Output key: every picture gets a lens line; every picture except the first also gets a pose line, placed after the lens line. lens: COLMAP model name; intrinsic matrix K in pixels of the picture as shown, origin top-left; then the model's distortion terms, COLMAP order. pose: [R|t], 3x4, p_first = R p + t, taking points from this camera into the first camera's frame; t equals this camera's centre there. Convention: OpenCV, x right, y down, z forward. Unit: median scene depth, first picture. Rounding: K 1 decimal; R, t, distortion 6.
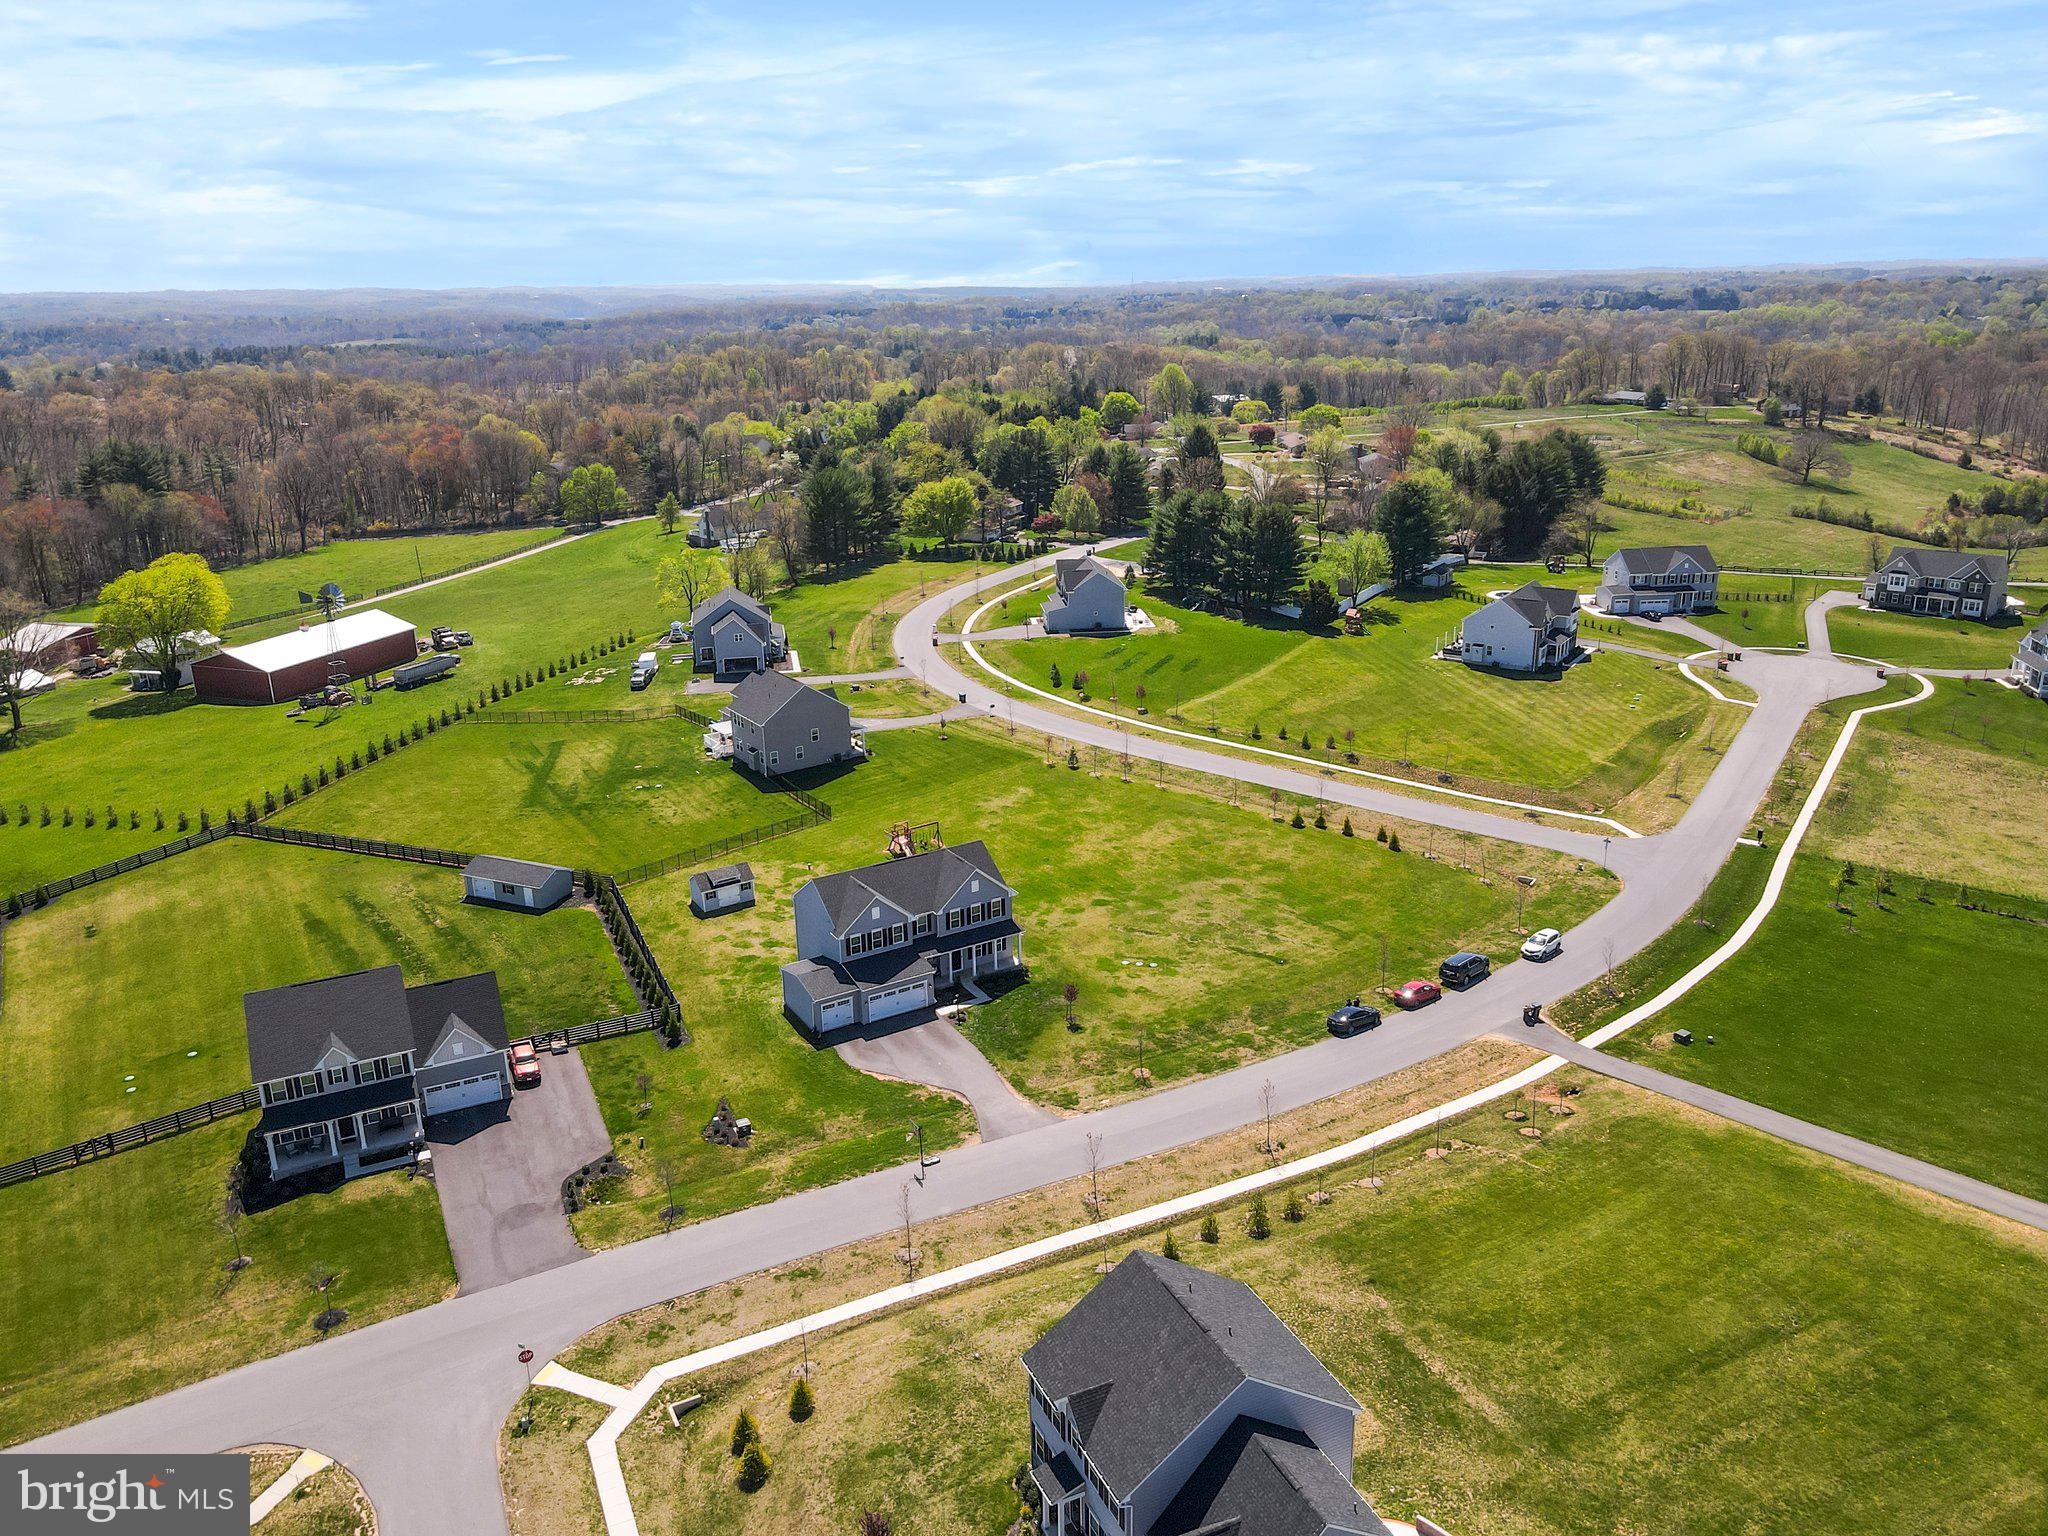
lens RADIAL K [[1503.0, 0, 1024.0], [0, 1503.0, 768.0], [0, 0, 1]] dist [0.002628, 0.021580]
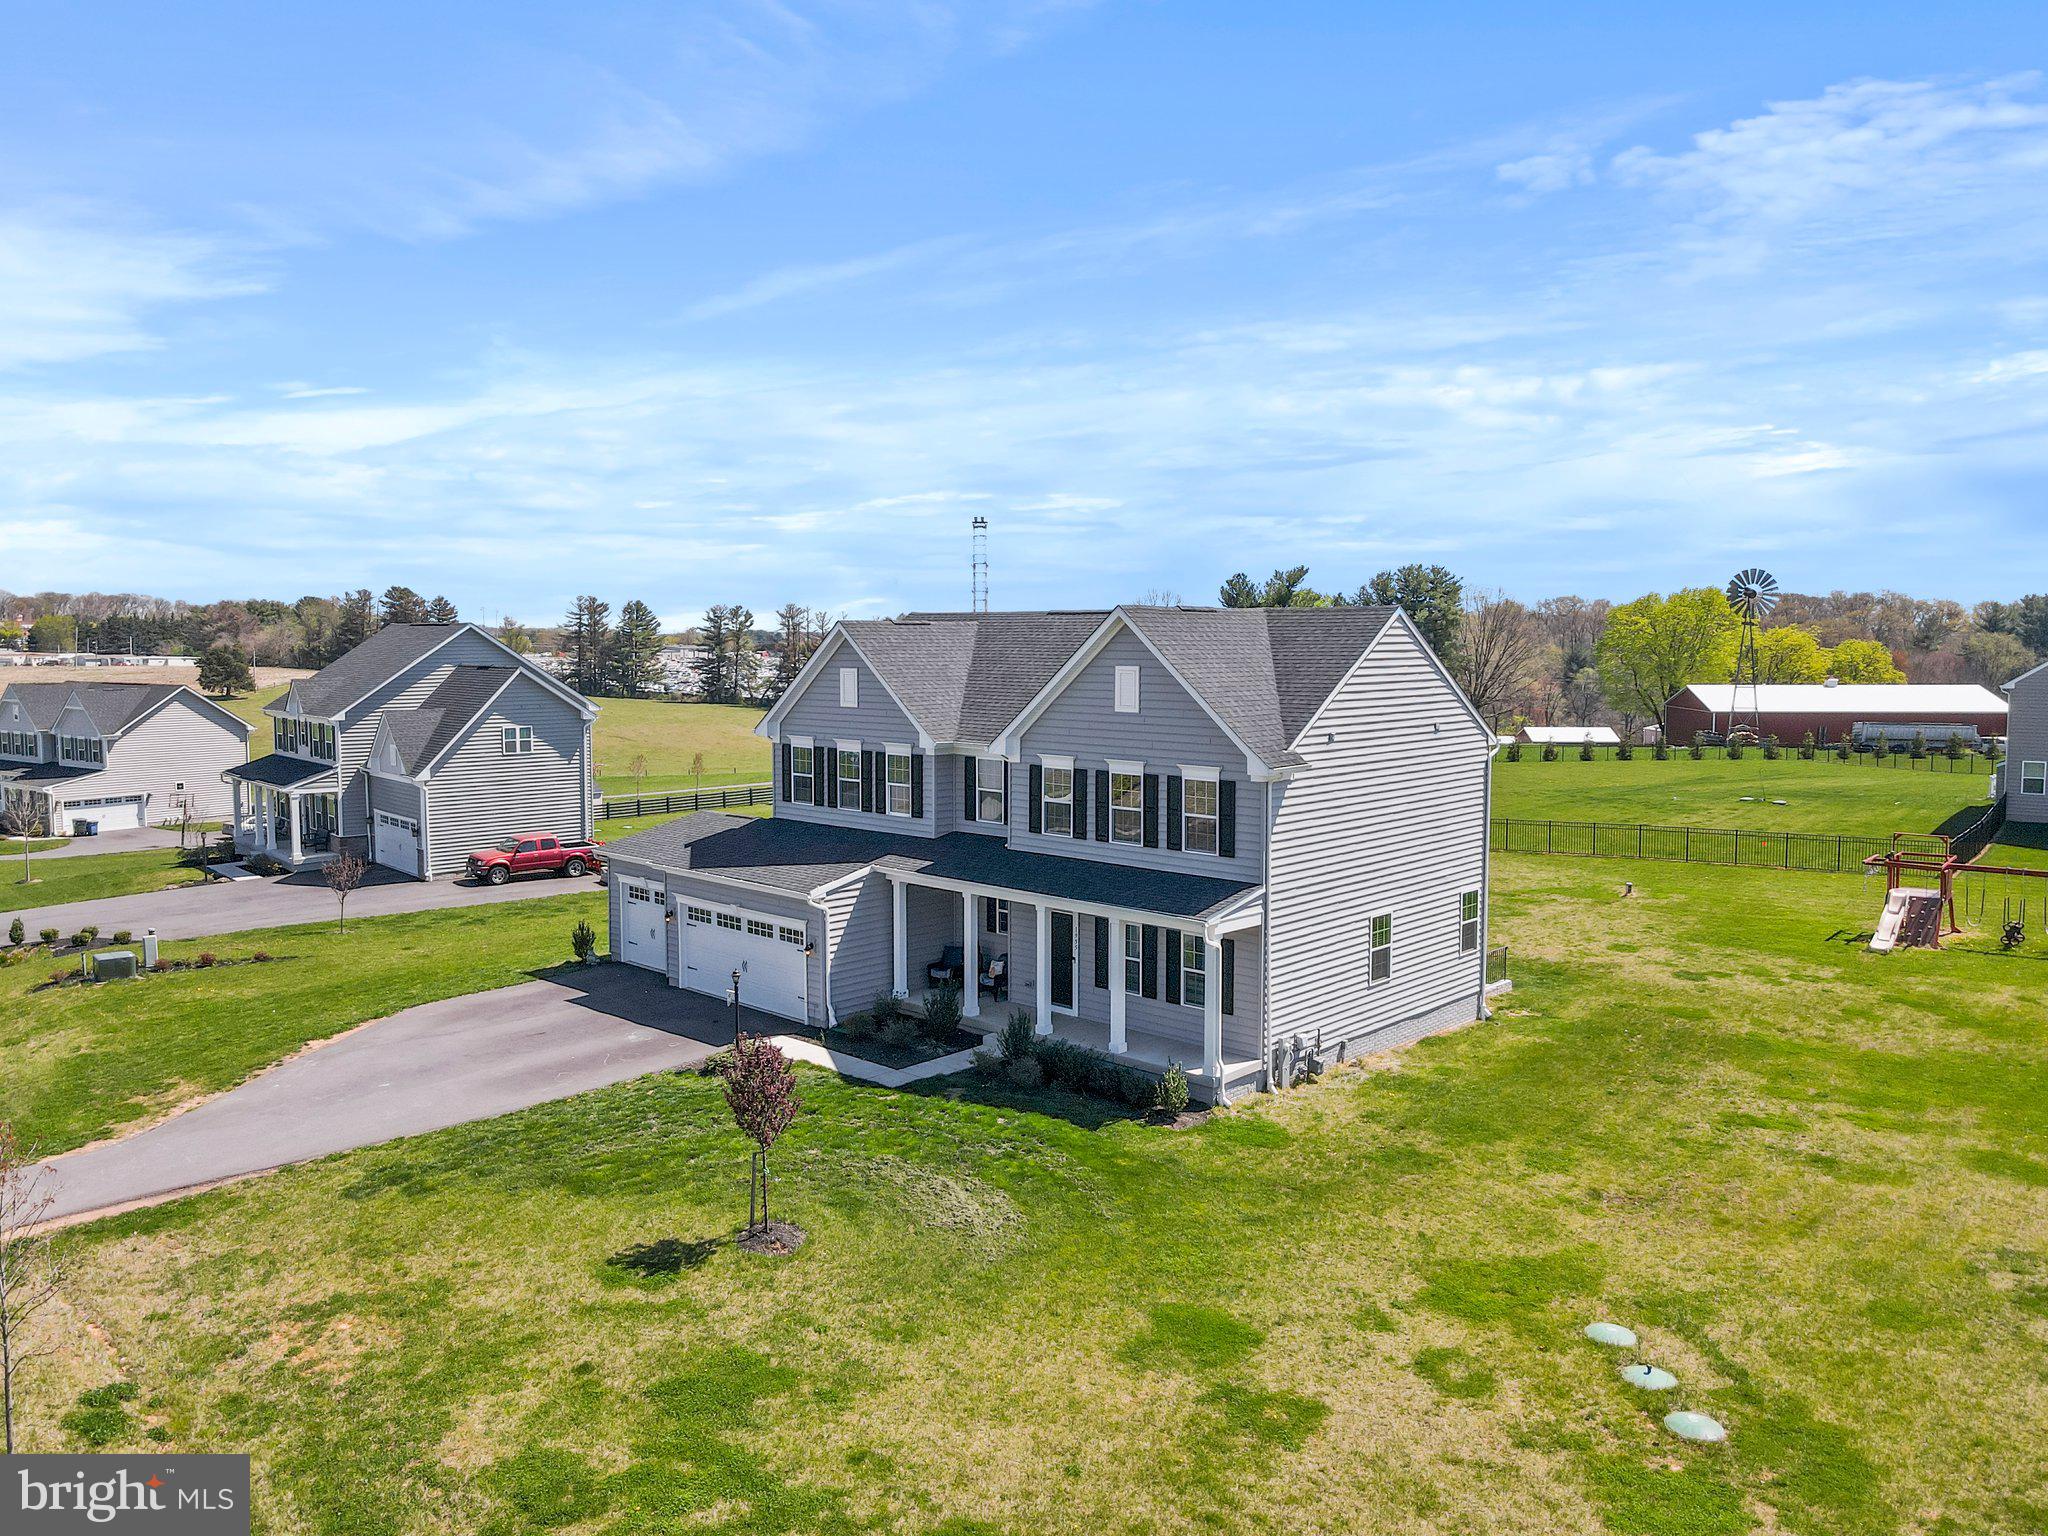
lens RADIAL K [[1505.9, 0, 1024.0], [0, 1505.9, 768.0], [0, 0, 1]] dist [-0.005695, 0.039294]
pose [[0.261770, 0.102911, -0.959628, 0.171723], [-0.303885, 0.952514, 0.019254, 0.076265], [0.916040, 0.286577, 0.280613, 0.761307]]
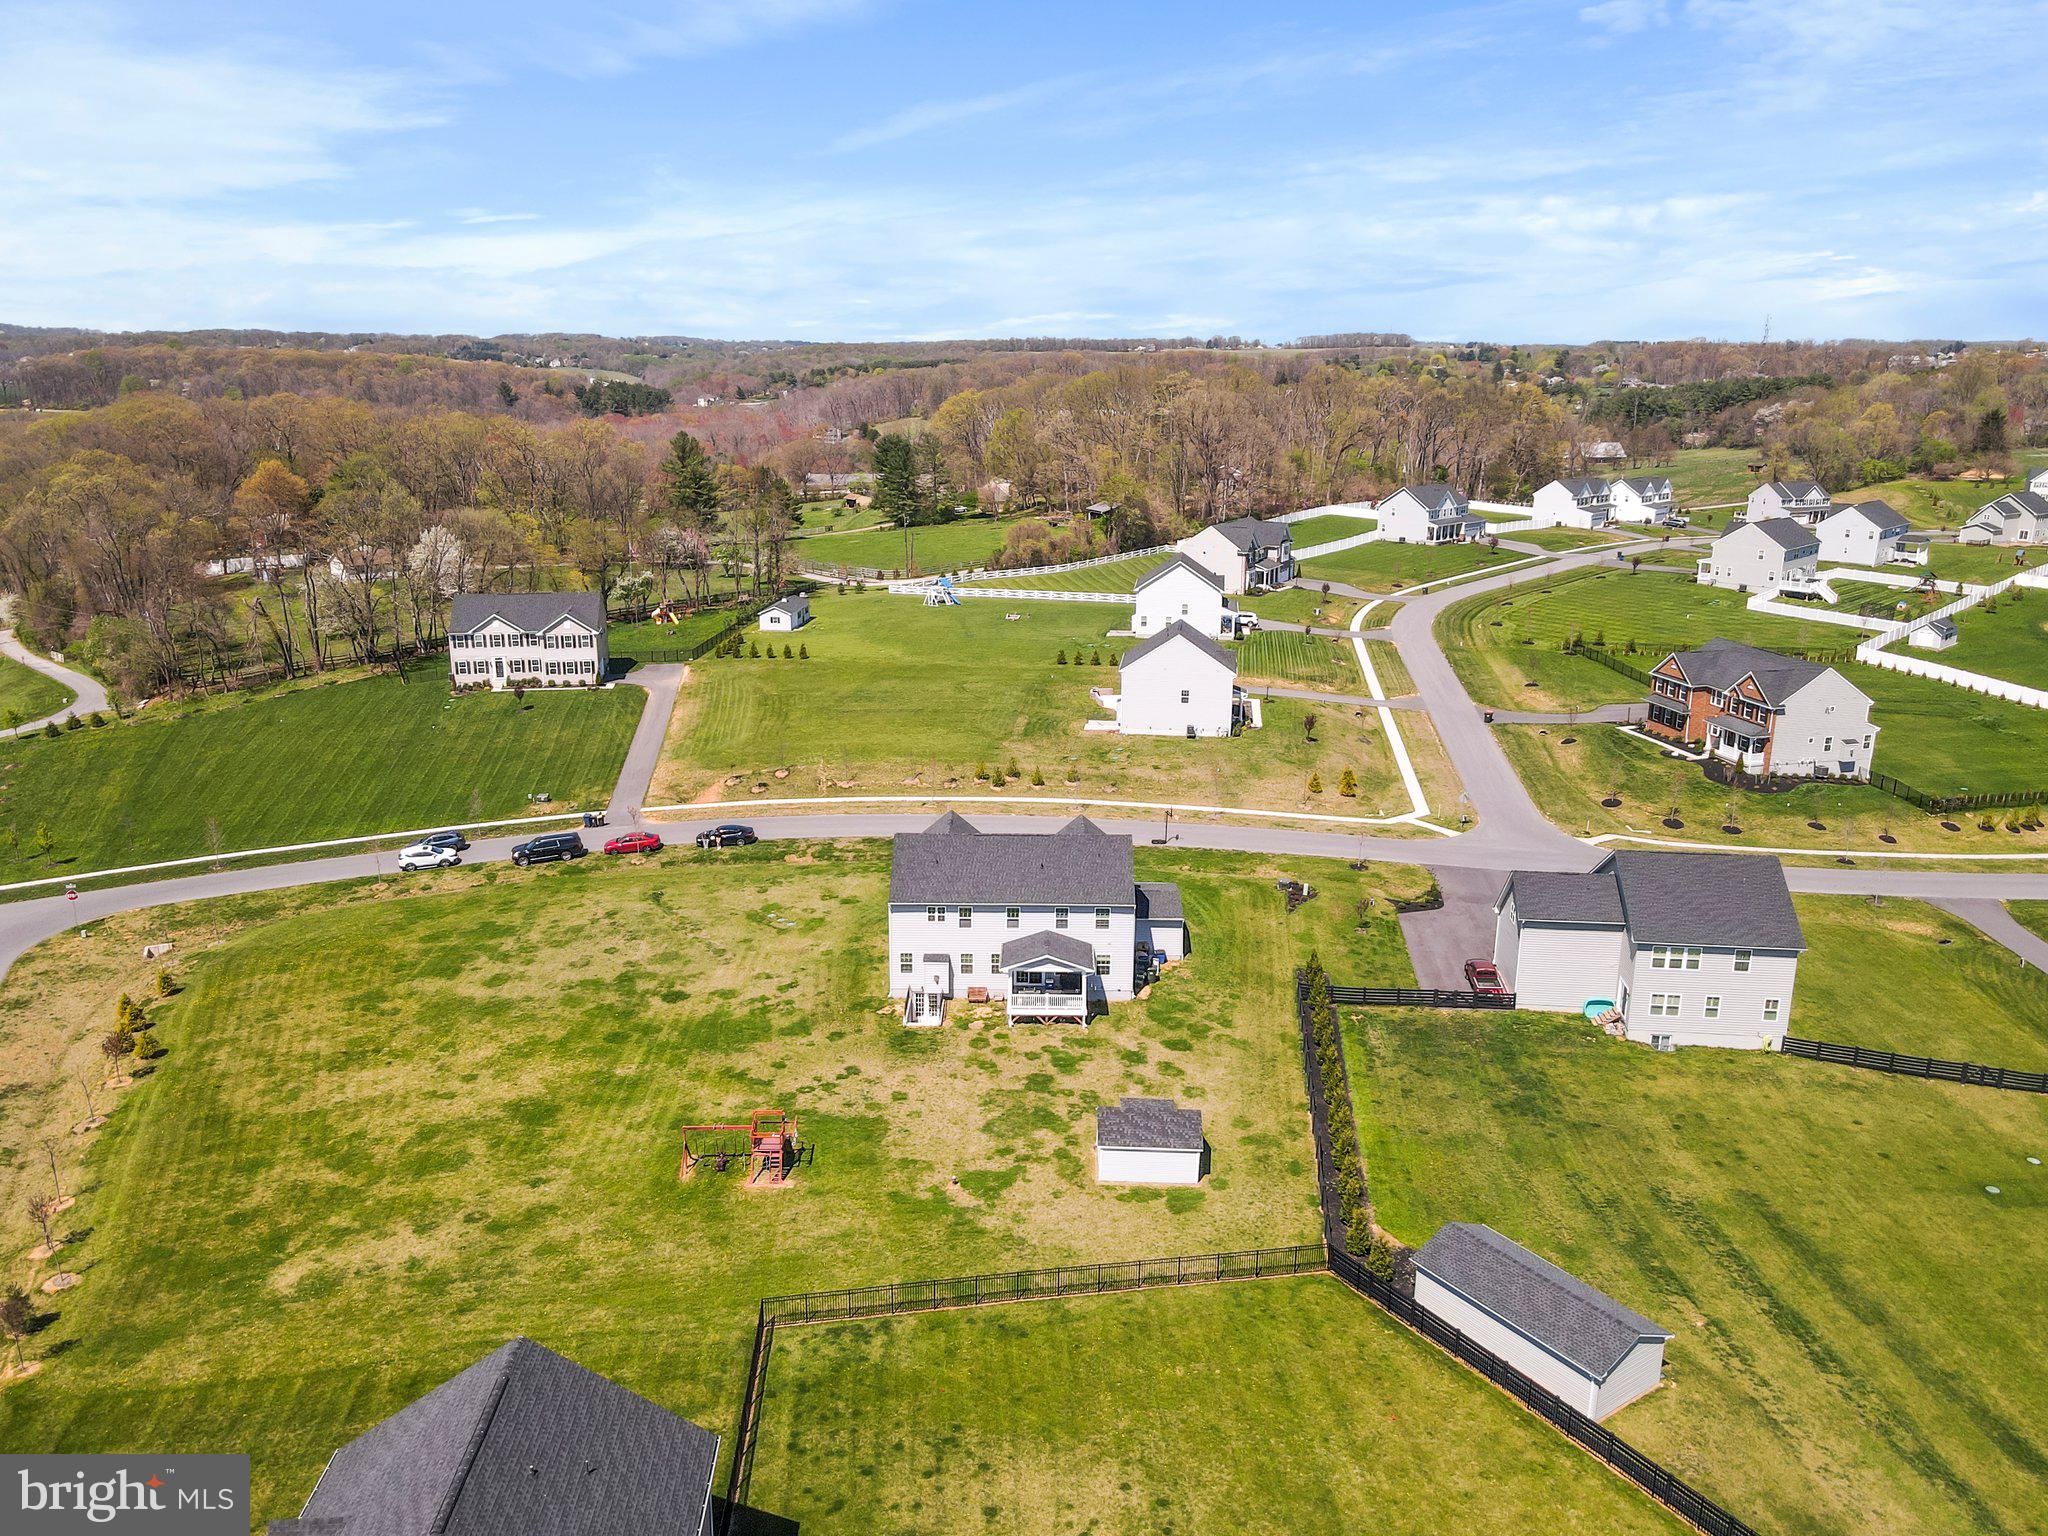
lens RADIAL K [[1509.8, 0, 1024.0], [0, 1509.8, 768.0], [0, 0, 1]] dist [-0.002899, 0.048588]
pose [[-0.850434, -0.128204, 0.510222, -0.411871], [0.175953, 0.844683, 0.505521, -0.311946], [-0.495786, 0.519687, -0.695789, 1.288318]]
